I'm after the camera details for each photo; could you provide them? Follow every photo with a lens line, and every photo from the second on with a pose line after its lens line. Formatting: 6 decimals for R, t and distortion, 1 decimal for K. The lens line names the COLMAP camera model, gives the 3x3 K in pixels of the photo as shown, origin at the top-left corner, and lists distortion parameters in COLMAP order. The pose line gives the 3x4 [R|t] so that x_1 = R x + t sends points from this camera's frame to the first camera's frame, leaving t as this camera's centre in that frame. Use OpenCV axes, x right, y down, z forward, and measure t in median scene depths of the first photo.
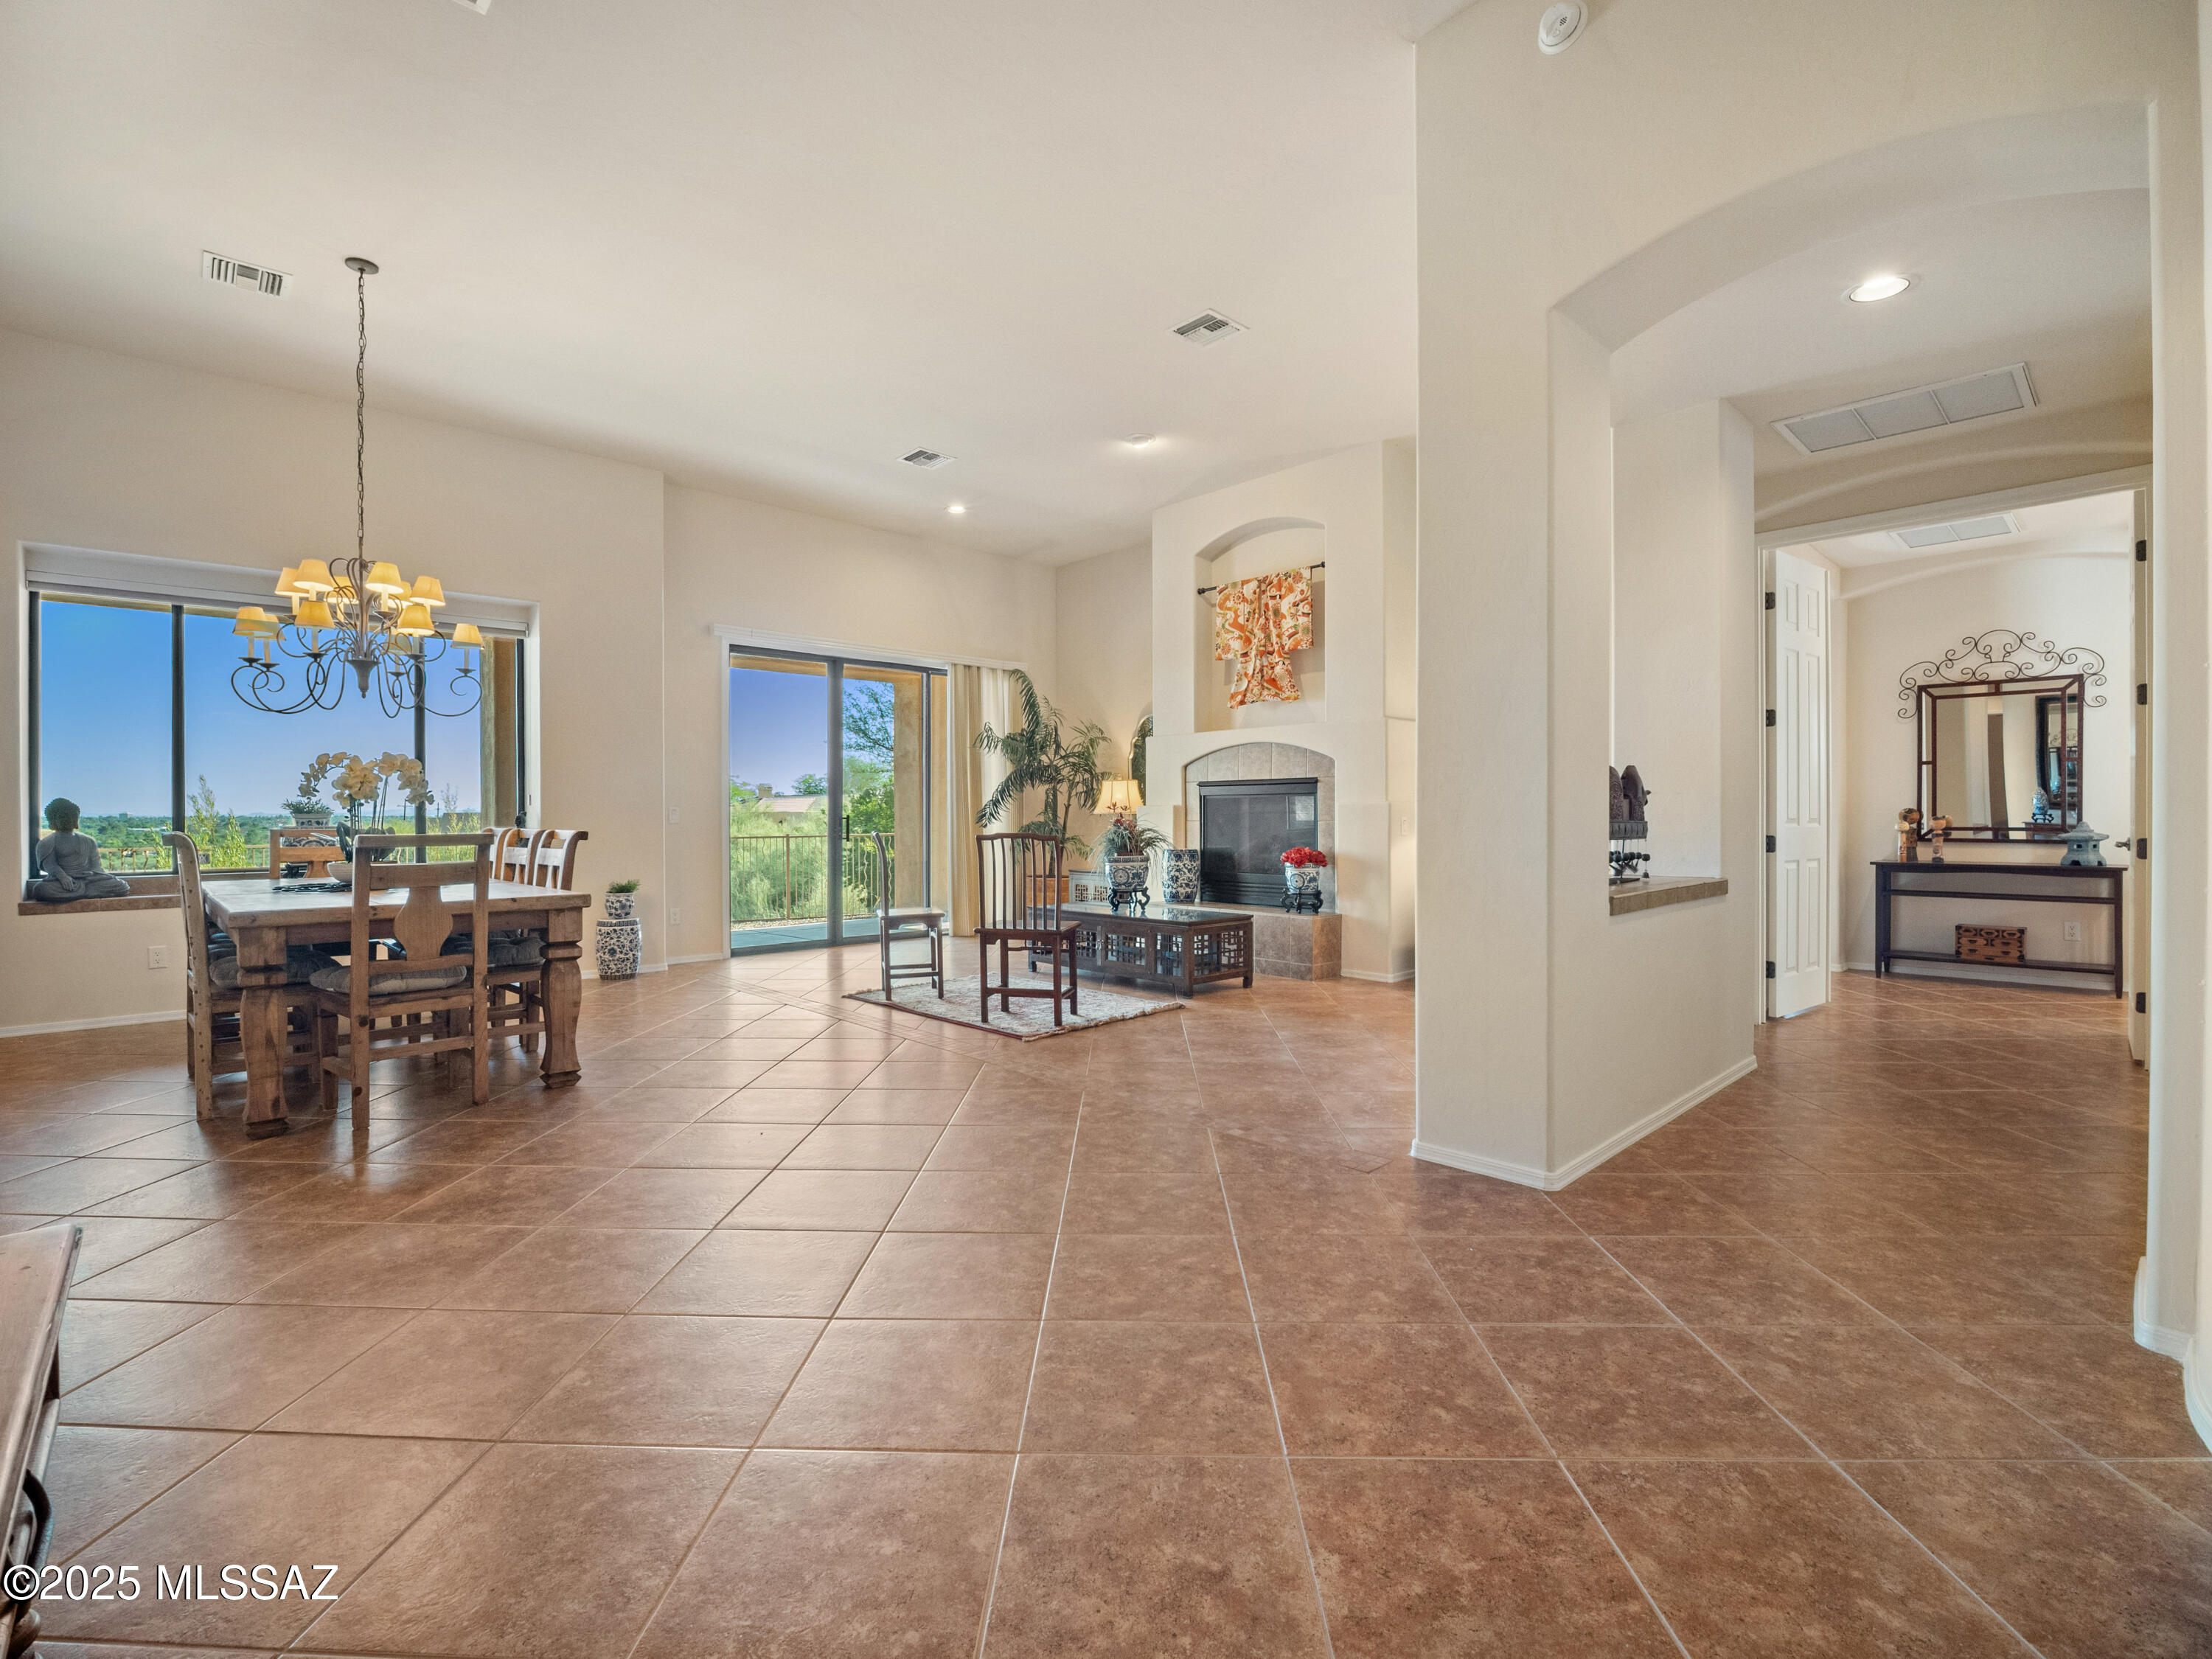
lens RADIAL K [[998.3, 0, 1111.2], [0, 998.3, 818.6], [0, 0, 1]] dist [-0.003463, -0.000126]
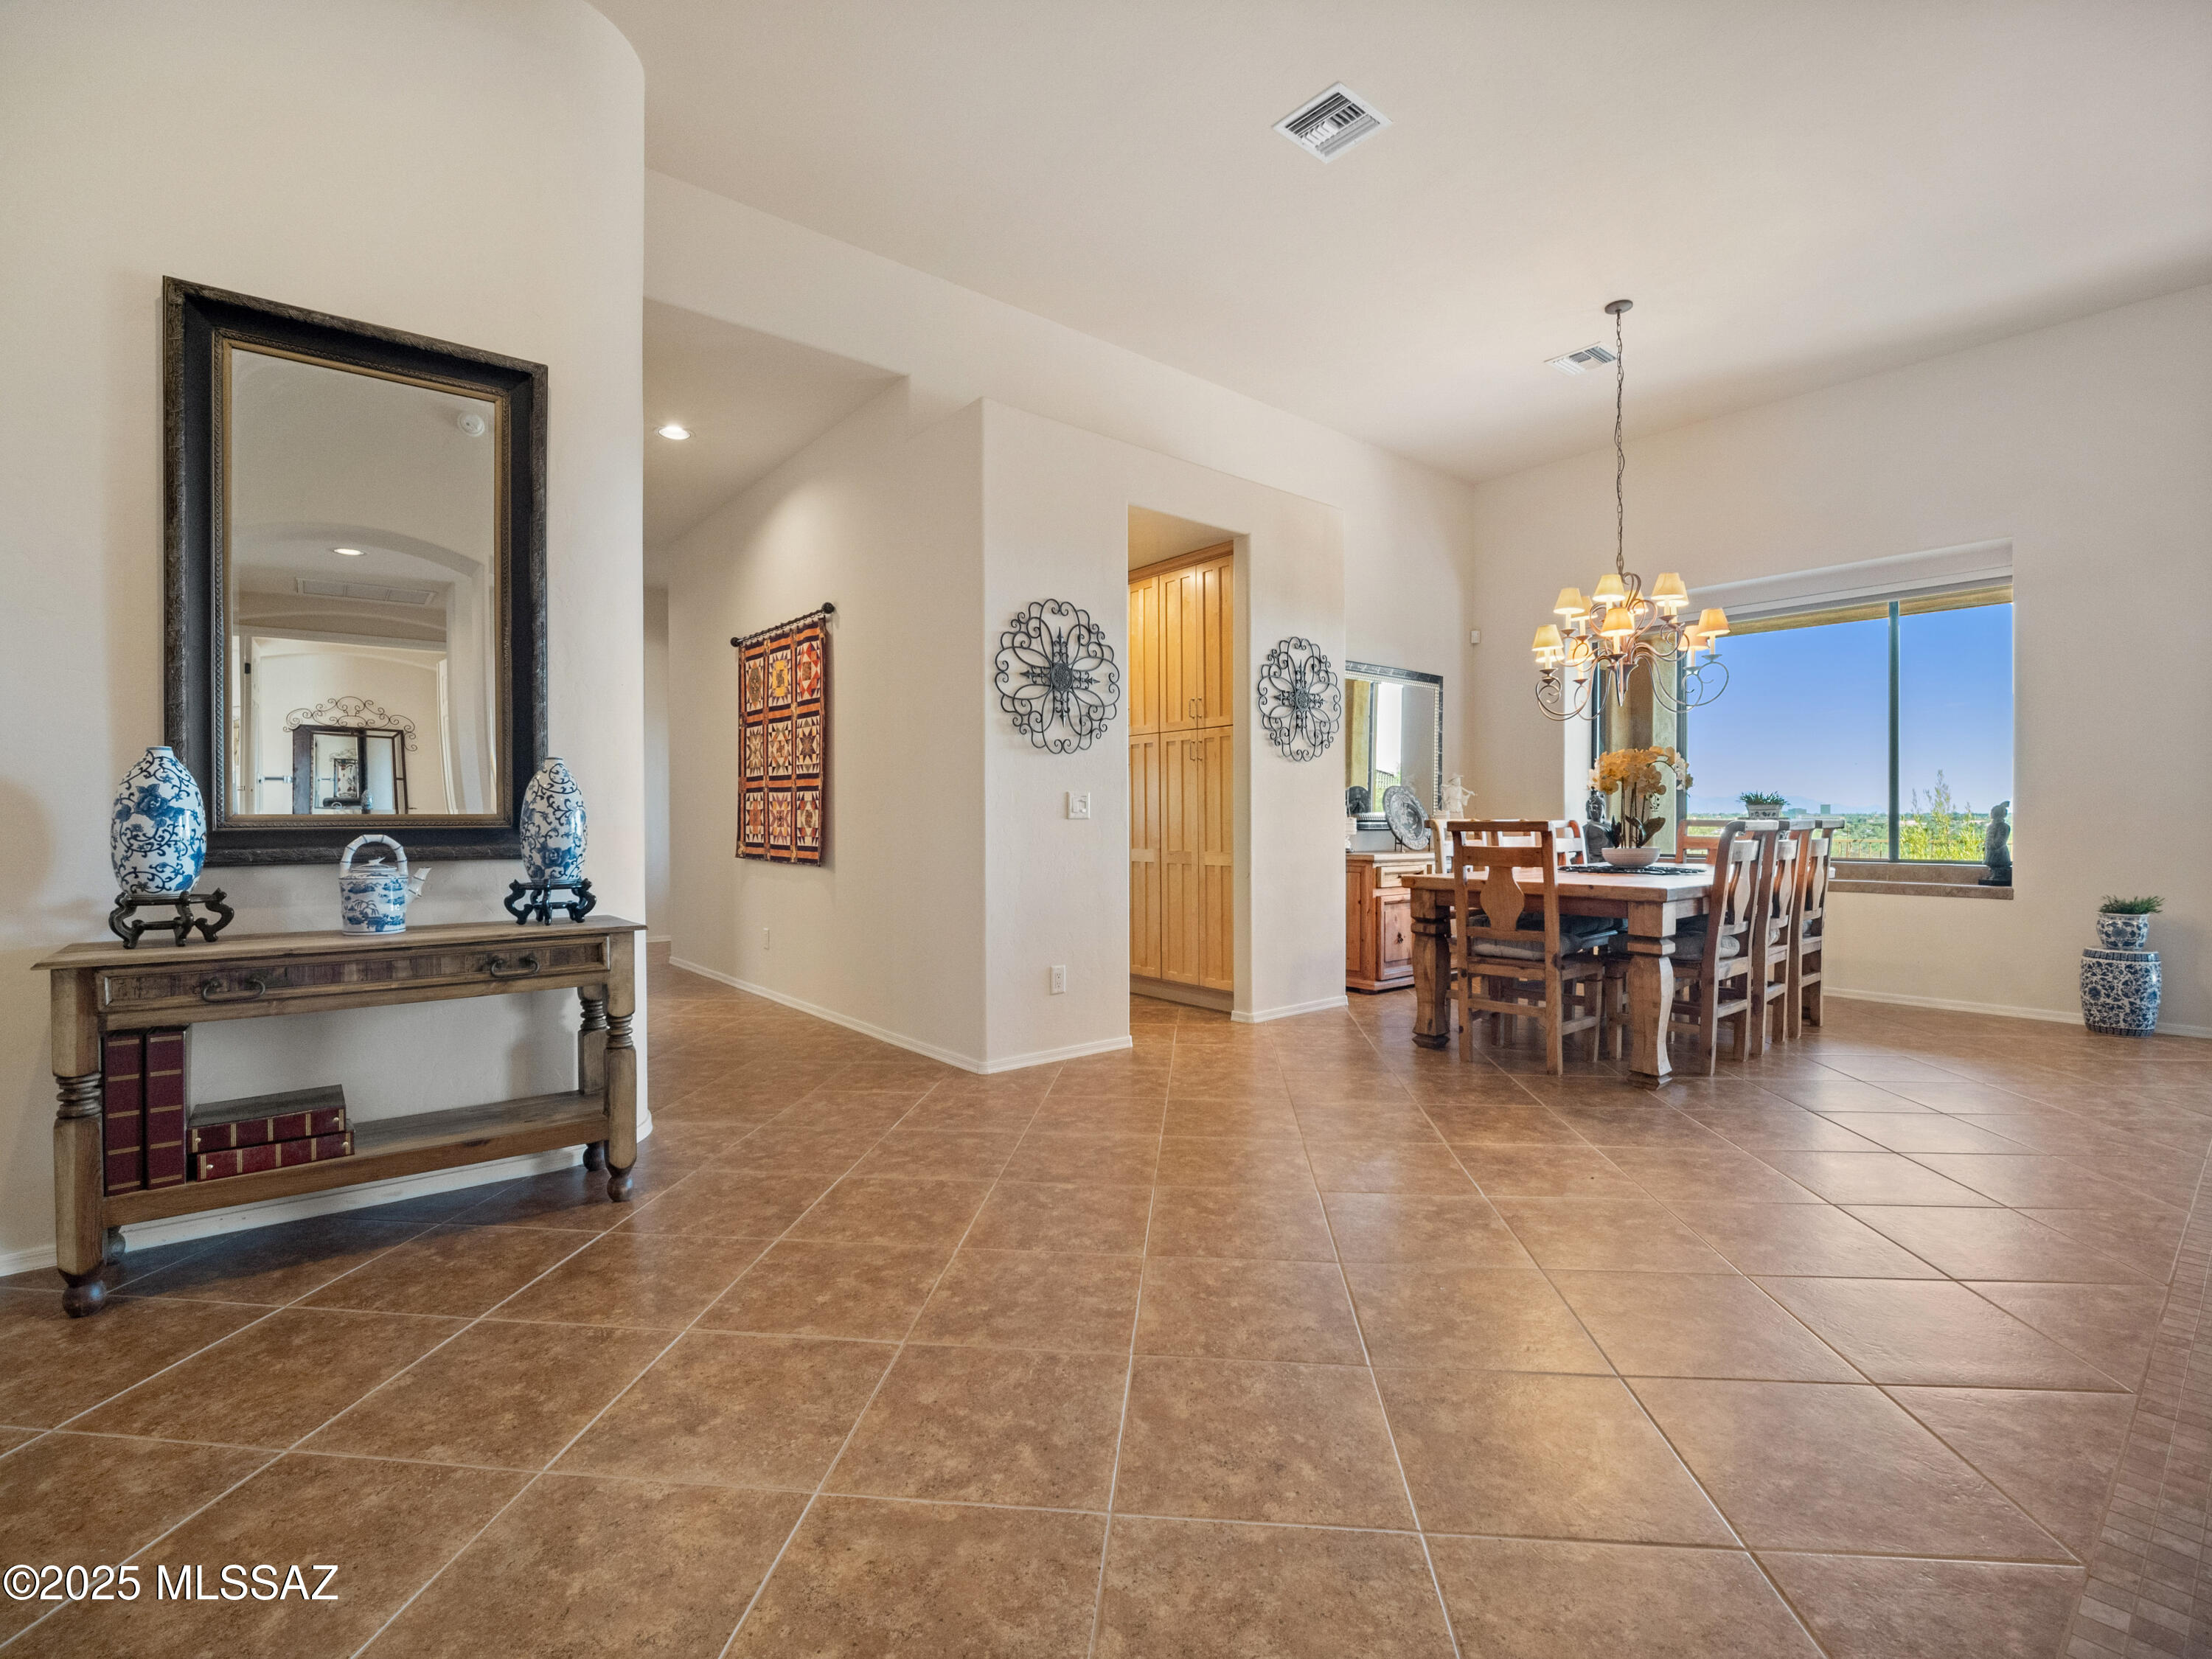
lens RADIAL K [[1016.8, 0, 1106.0], [0, 1016.8, 829.5], [0, 0, 1]] dist [-0.009245, -0.000372]
pose [[-0.063609, 0.013791, -0.997880, 0.525136], [0.000567, 0.999905, 0.013782, 0.009624], [0.997975, 0.000311, -0.063611, 0.646295]]
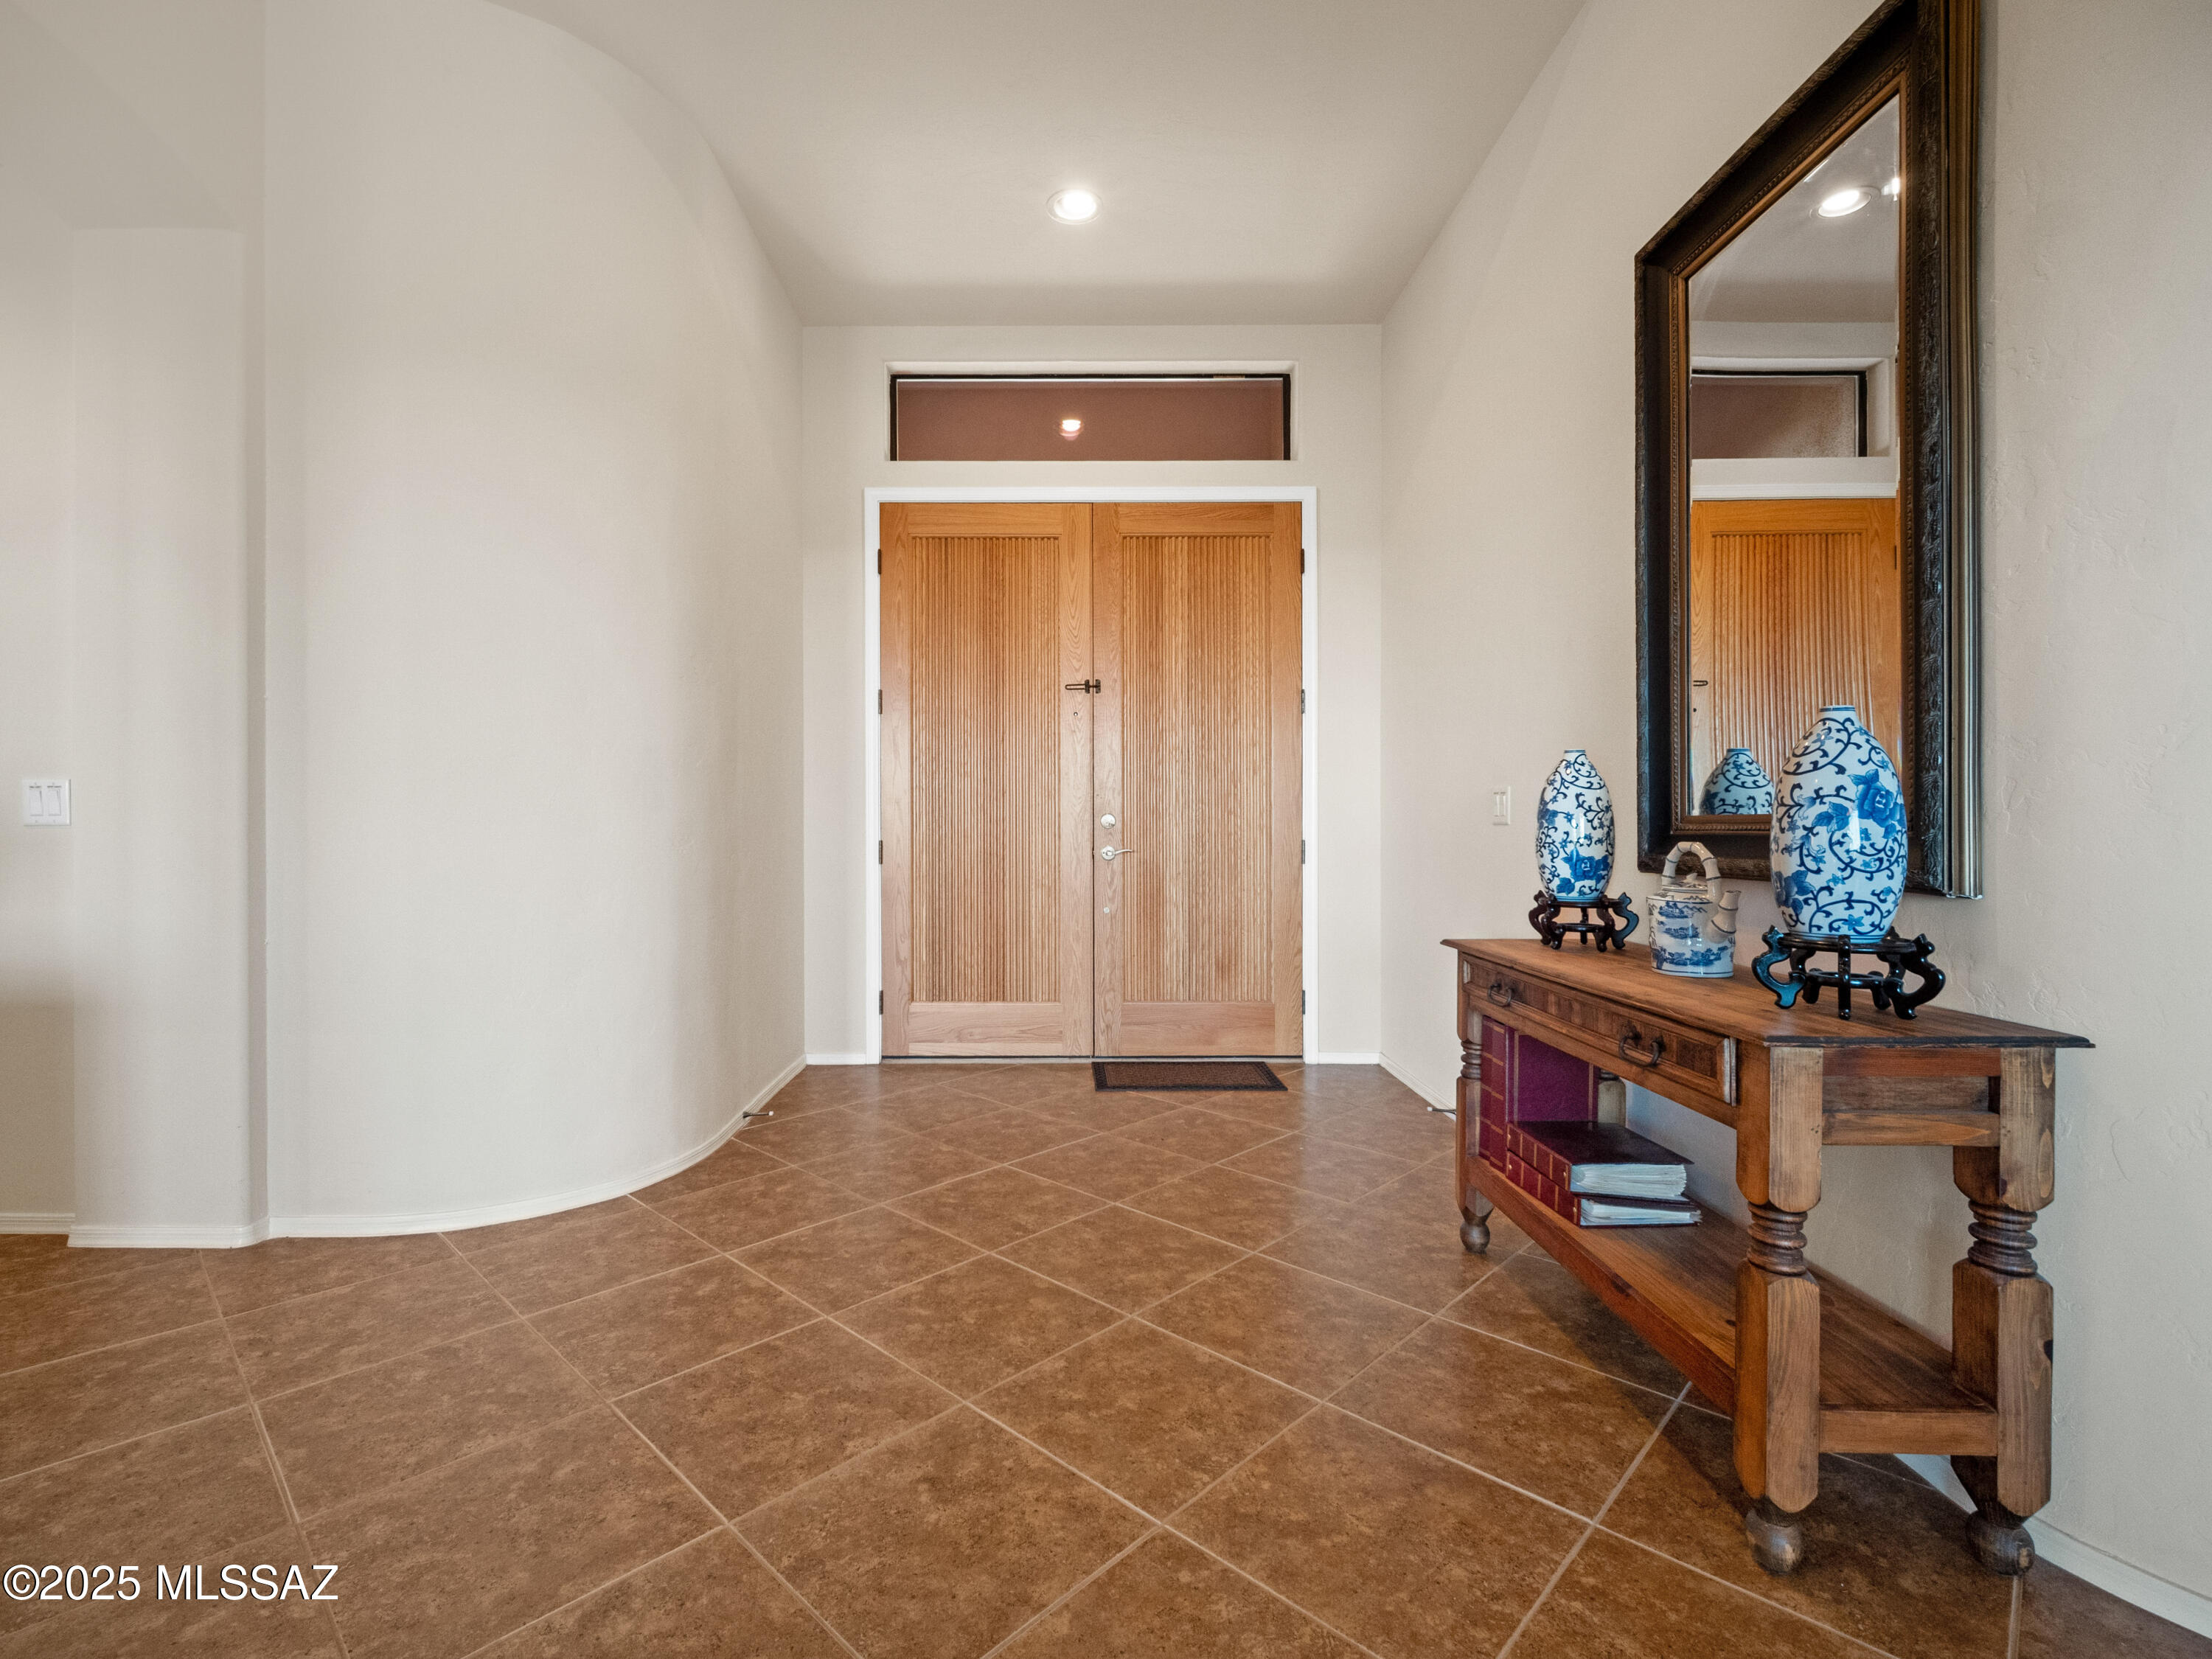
lens RADIAL K [[1025.6, 0, 1062.9], [0, 1025.6, 831.3], [0, 0, 1]] dist [-0.006140, -0.000826]
pose [[-0.724816, 0.006073, 0.688915, -0.322198], [0.006380, 0.999977, -0.002102, 0.017434], [-0.688913, 0.002872, -0.724839, 0.706329]]
